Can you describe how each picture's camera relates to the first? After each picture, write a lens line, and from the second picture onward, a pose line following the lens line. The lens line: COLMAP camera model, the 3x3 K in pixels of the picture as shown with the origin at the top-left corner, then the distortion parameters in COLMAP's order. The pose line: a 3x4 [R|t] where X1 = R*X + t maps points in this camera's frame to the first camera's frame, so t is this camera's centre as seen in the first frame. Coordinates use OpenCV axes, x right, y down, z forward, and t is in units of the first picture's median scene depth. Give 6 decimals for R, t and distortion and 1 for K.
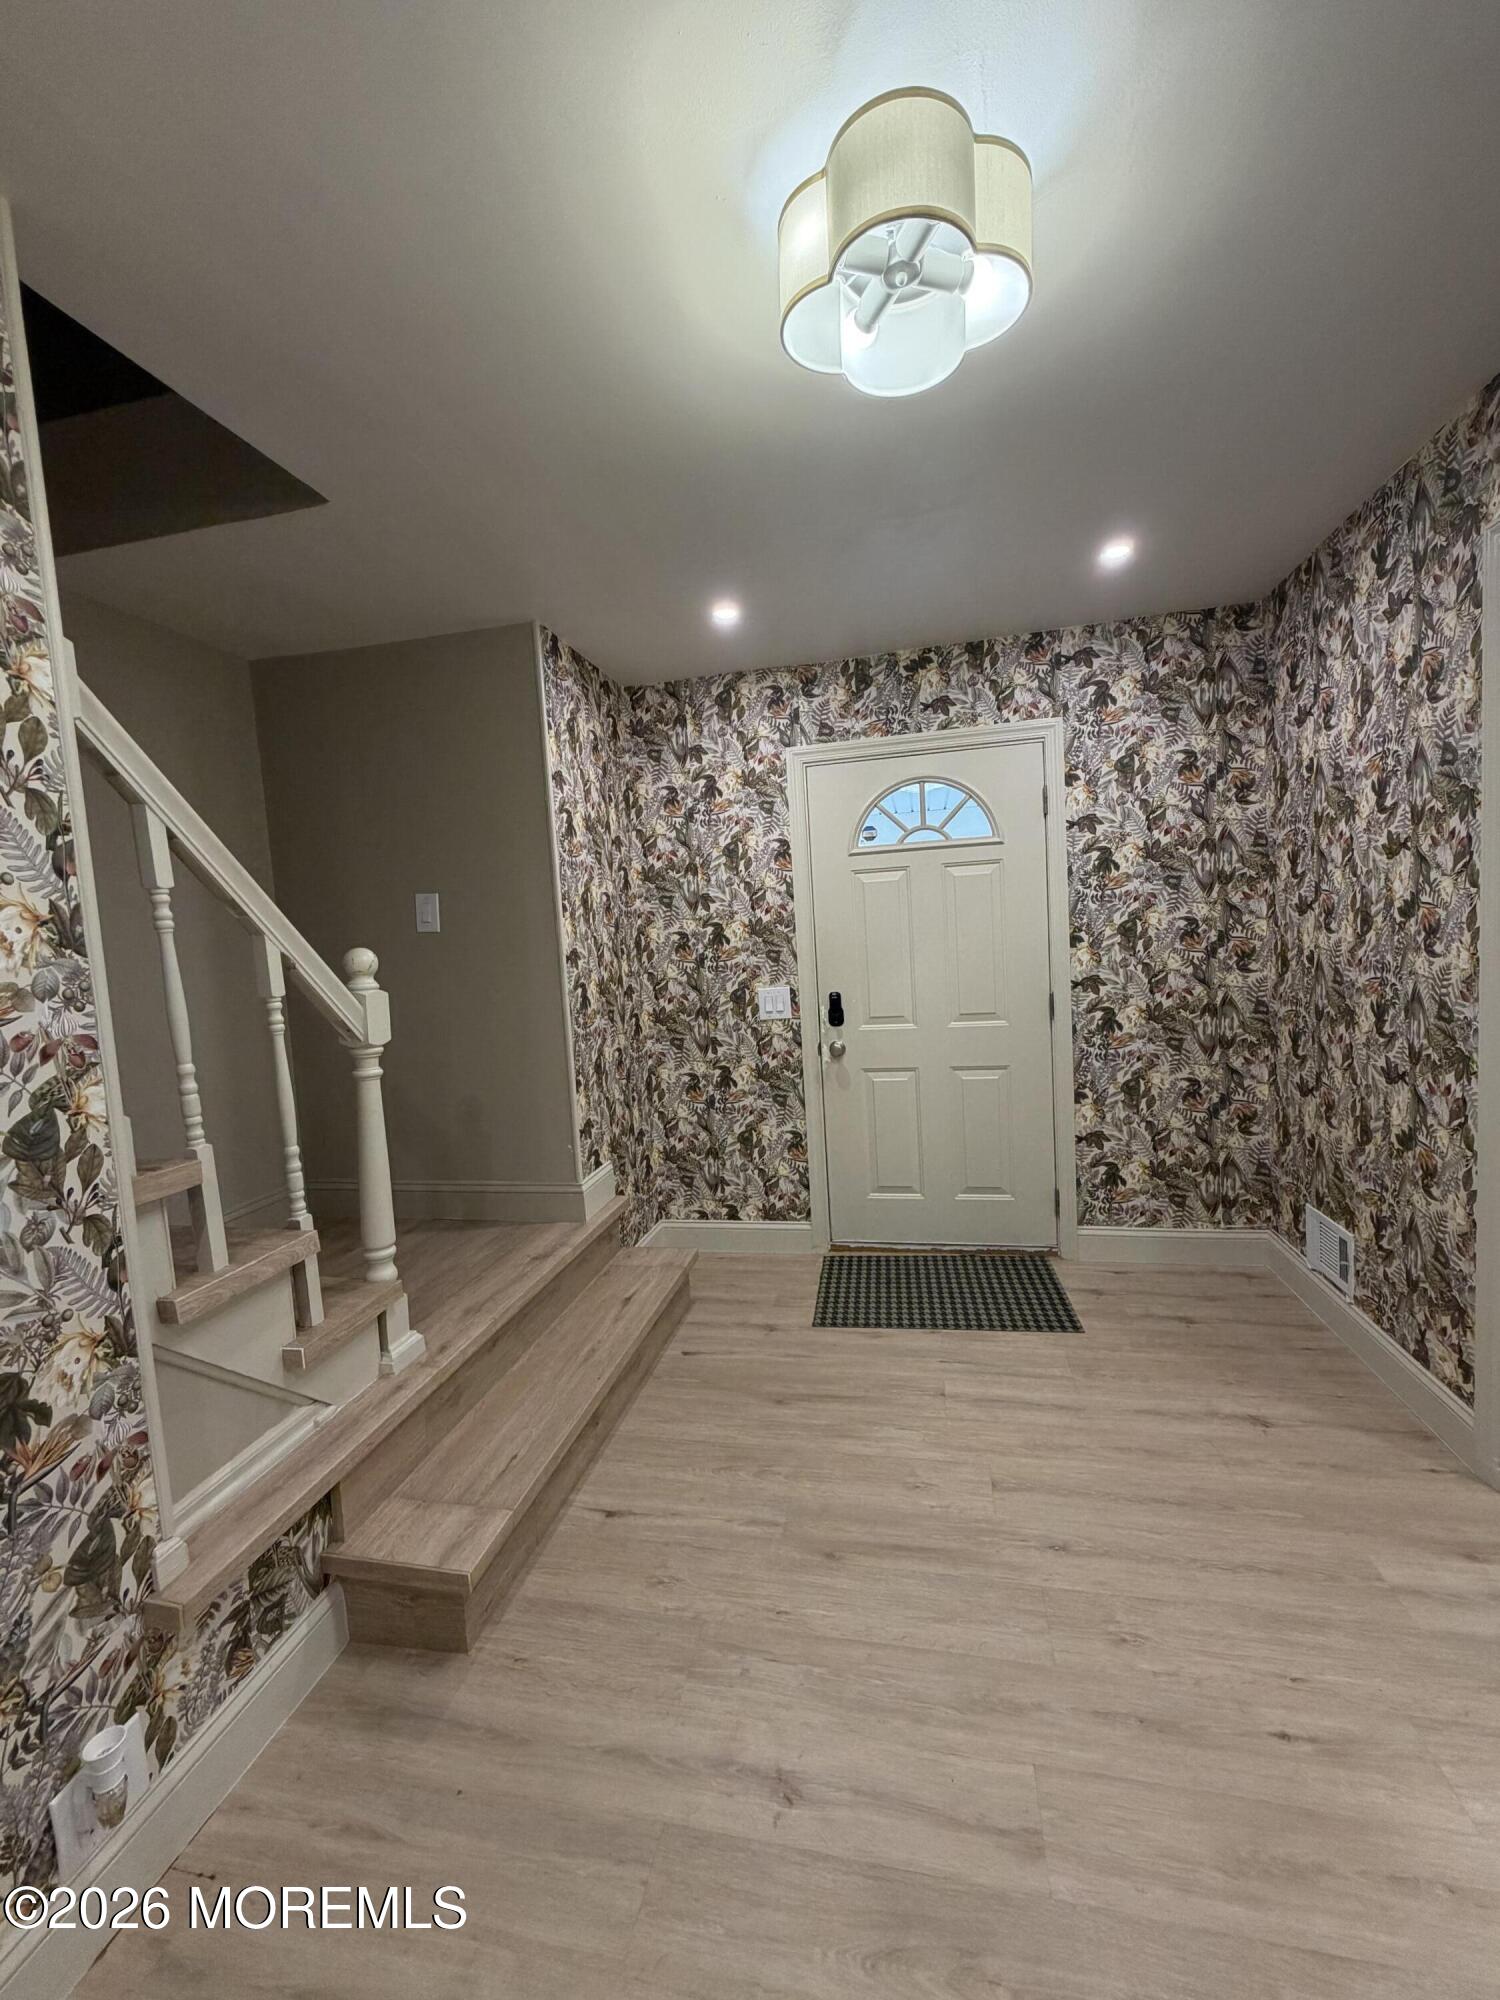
lens RADIAL K [[797.0, 0, 754.0], [0, 797.0, 998.0], [0, 0, 1]] dist [0.002544, -0.000095]
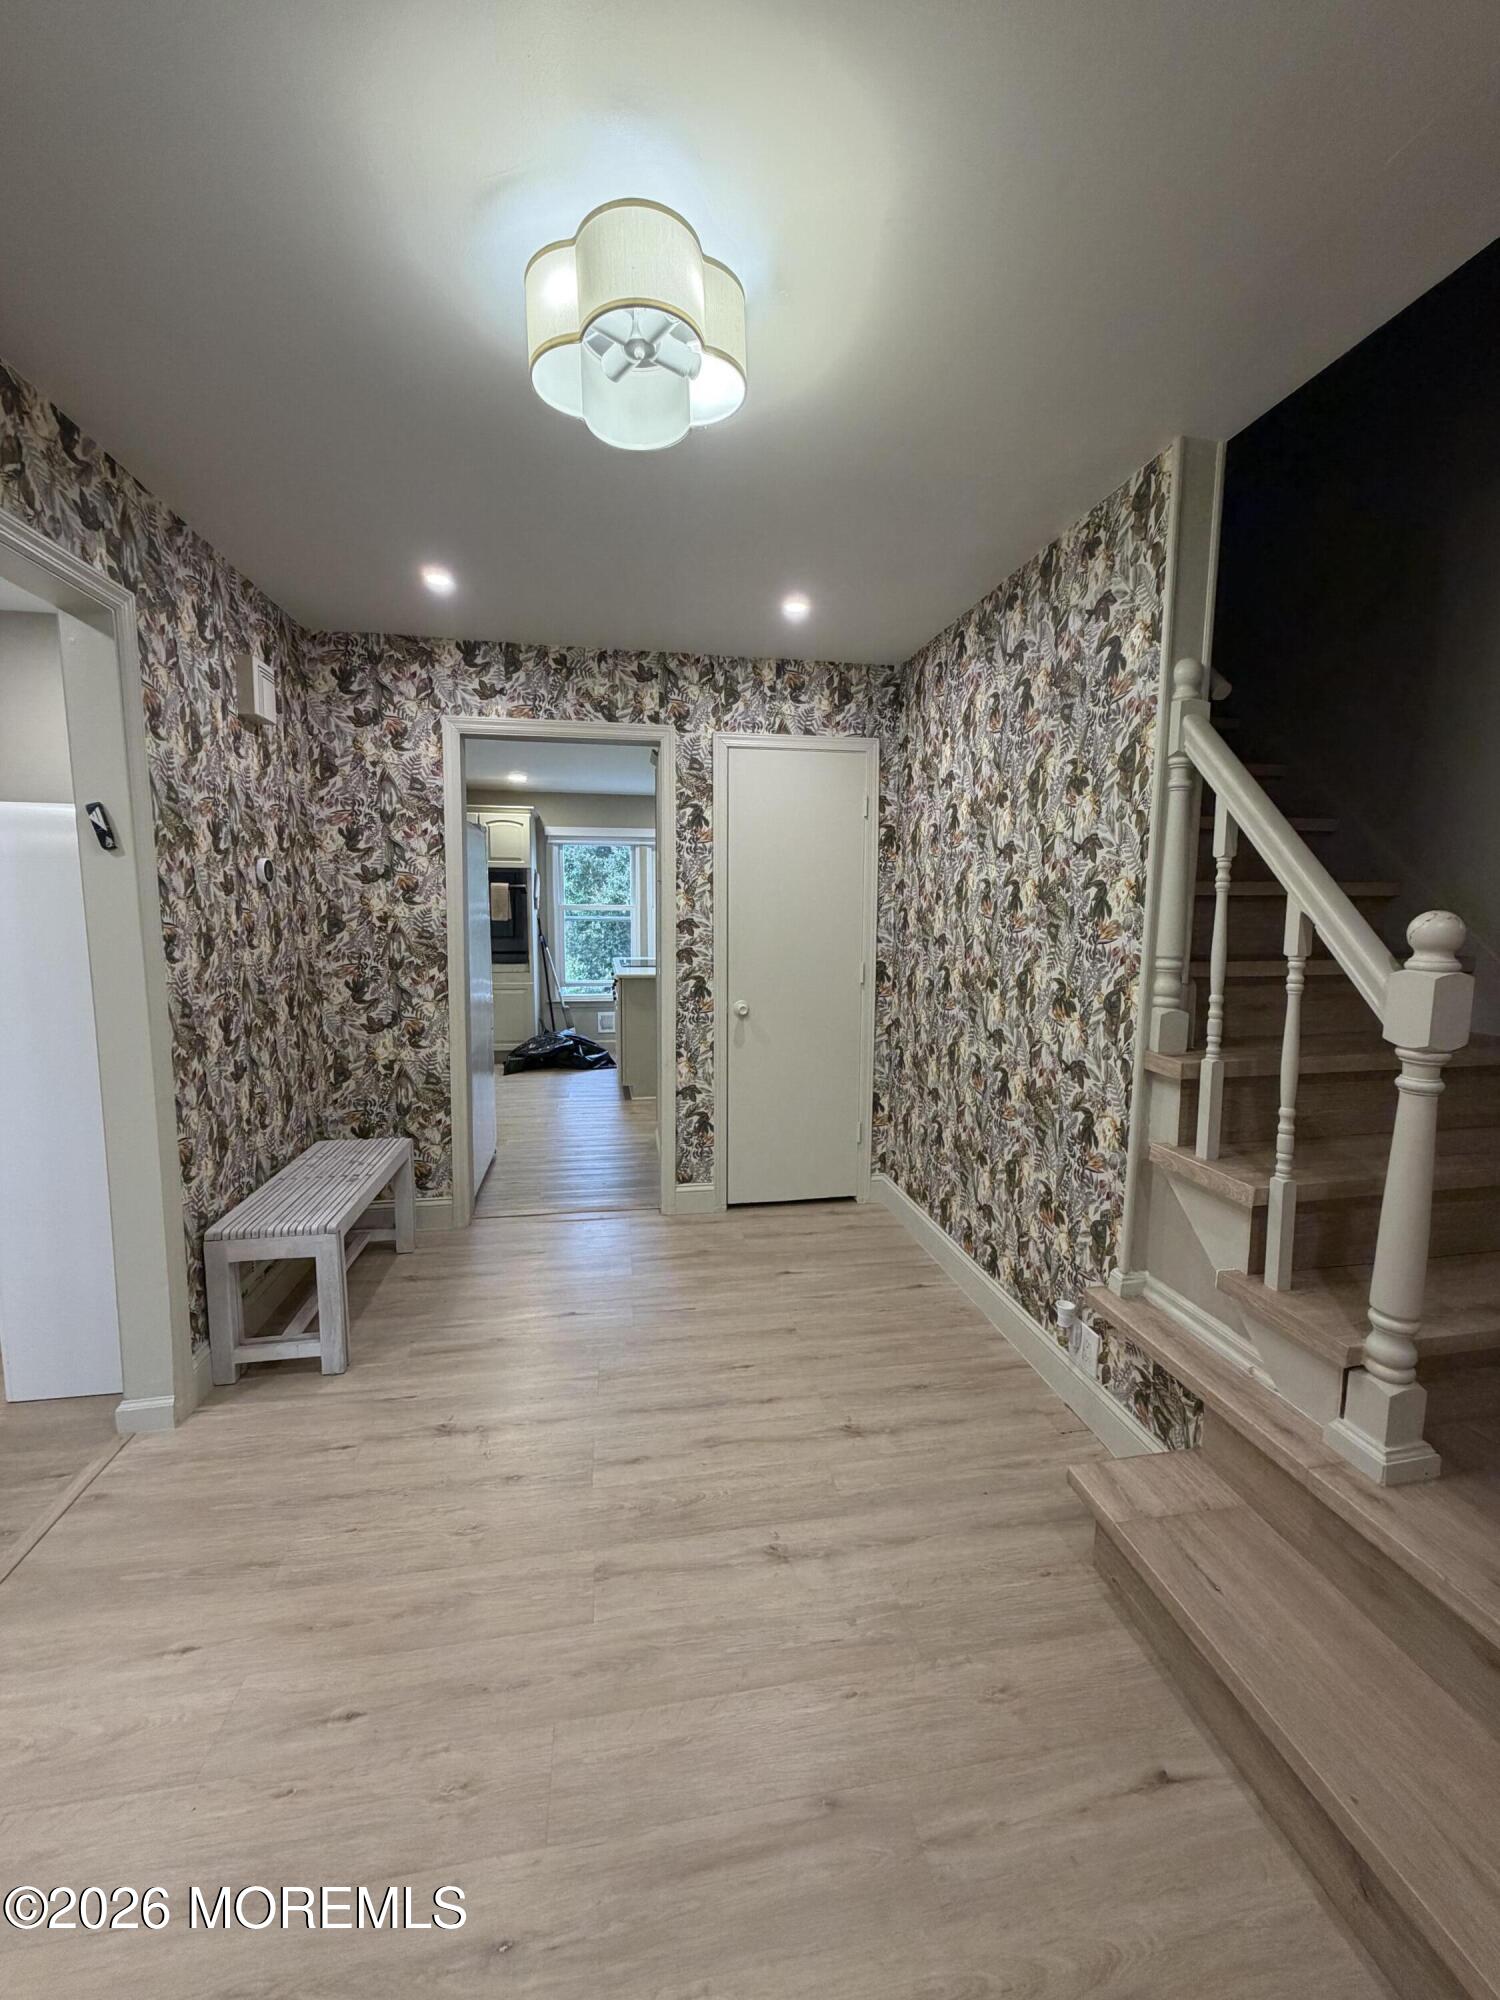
lens RADIAL K [[797.0, 0, 748.2], [0, 797.0, 996.2], [0, 0, 1]] dist [0.002544, -0.000095]
pose [[-0.926425, 0.095795, -0.364089, 0.438721], [0.018935, 0.977718, 0.209067, -0.191837], [0.376004, 0.186790, -0.907596, 1.829711]]
